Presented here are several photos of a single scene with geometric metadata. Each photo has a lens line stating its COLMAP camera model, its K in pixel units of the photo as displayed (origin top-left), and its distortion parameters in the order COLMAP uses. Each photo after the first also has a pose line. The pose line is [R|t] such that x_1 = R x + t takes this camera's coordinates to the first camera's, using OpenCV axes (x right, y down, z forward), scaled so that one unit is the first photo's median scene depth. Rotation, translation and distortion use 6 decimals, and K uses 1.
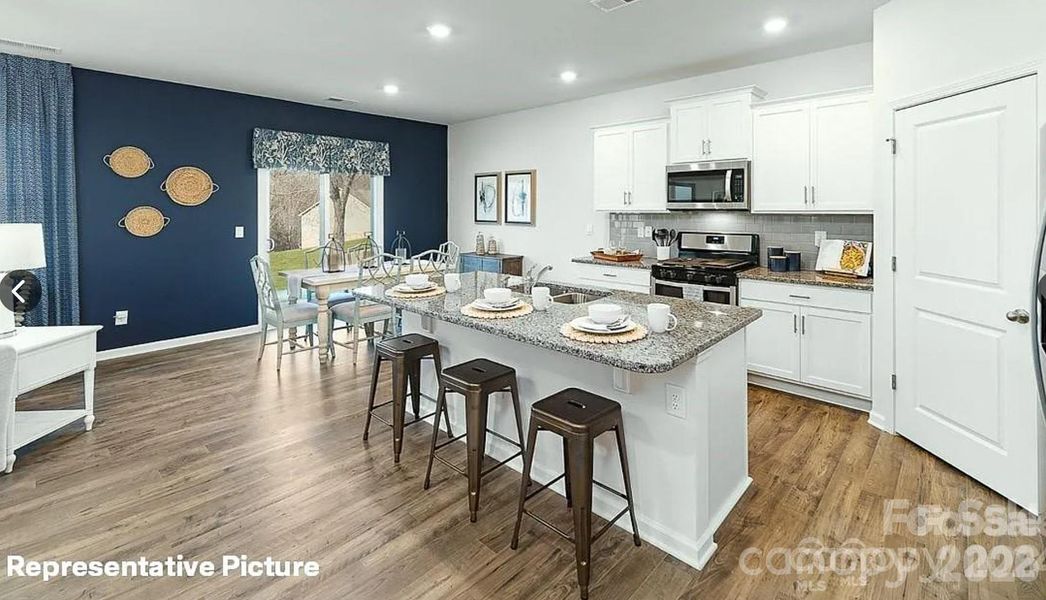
lens RADIAL K [[456.2, 0, 544.4], [0, 456.2, 298.4], [0, 0, 1]] dist [-0.001237, 0.000005]
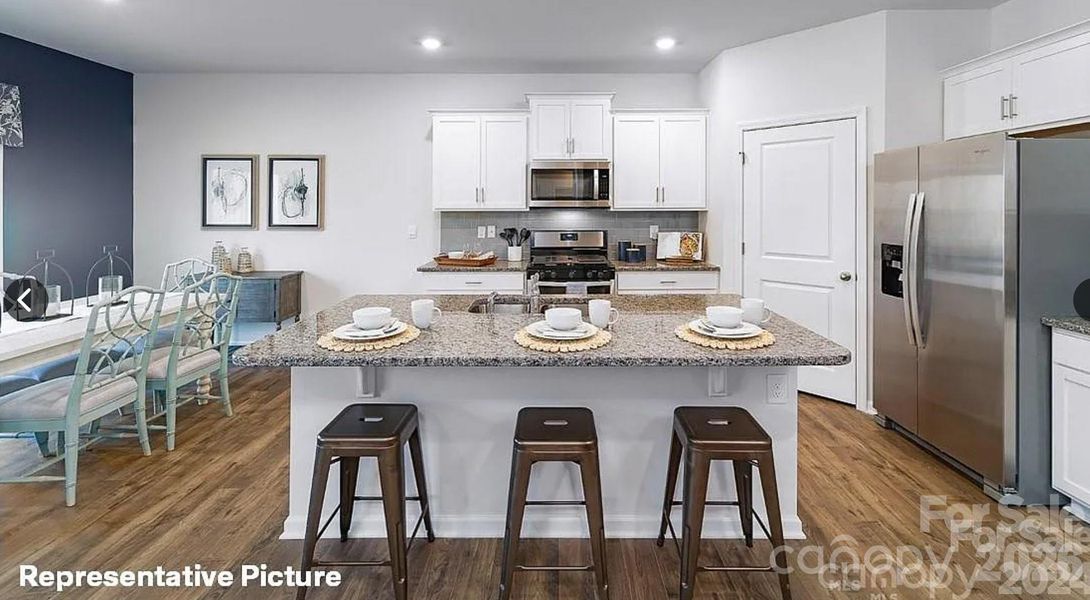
lens RADIAL K [[470.5, 0, 564.9], [0, 470.5, 297.7], [0, 0, 1]] dist [0.002015, 0.000444]
pose [[0.741904, -0.127692, 0.658235, -0.372003], [0.130895, 0.990393, 0.044594, -0.044445], [-0.657605, 0.053075, 0.751491, 0.232659]]
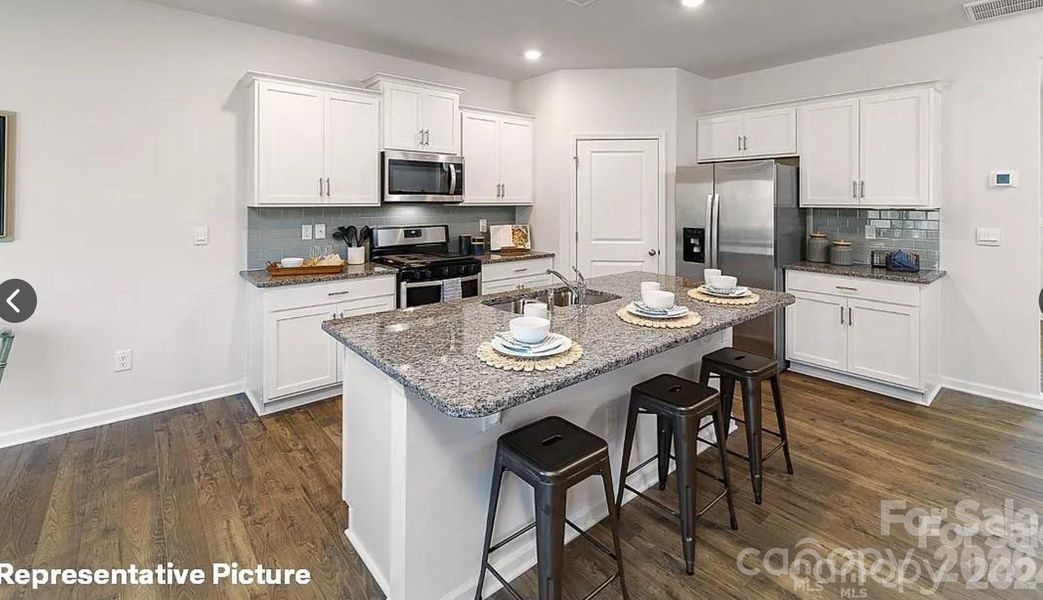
lens RADIAL K [[454.9, 0, 542.8], [0, 454.9, 298.4], [0, 0, 1]] dist [-0.001237, 0.000005]
pose [[0.121451, -0.209120, 0.970319, -0.602333], [0.189343, 0.964486, 0.184164, -0.129895], [-0.974371, 0.161356, 0.156733, 0.642759]]
